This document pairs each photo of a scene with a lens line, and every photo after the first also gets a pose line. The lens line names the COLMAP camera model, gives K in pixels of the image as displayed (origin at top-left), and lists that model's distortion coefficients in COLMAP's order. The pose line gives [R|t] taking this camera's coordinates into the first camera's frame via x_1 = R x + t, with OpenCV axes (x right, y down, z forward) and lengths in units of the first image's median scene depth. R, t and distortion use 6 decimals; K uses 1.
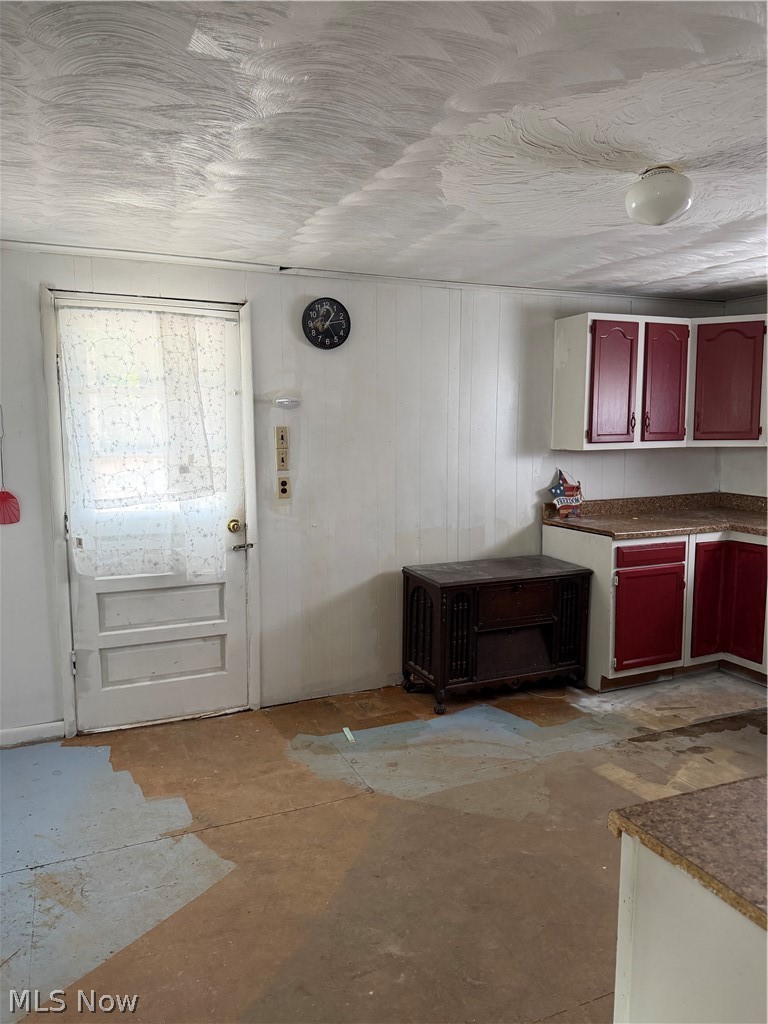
lens RADIAL K [[716.6, 0, 381.6], [0, 716.6, 515.4], [0, 0, 1]] dist [0.110917, -0.174730]
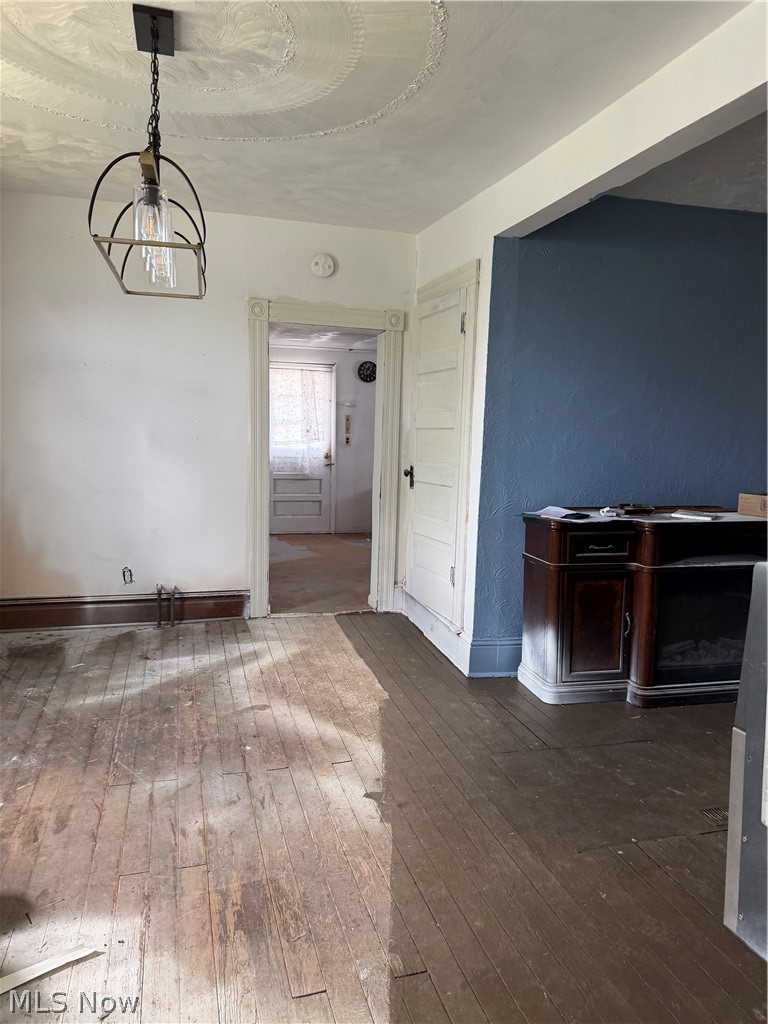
lens RADIAL K [[716.6, 0, 381.6], [0, 716.6, 515.4], [0, 0, 1]] dist [0.110917, -0.174730]
pose [[0.989101, 0.043843, -0.140557, 0.323211], [-0.041477, 0.998945, 0.019718, 0.158378], [0.141273, -0.013673, 0.989876, -1.353339]]
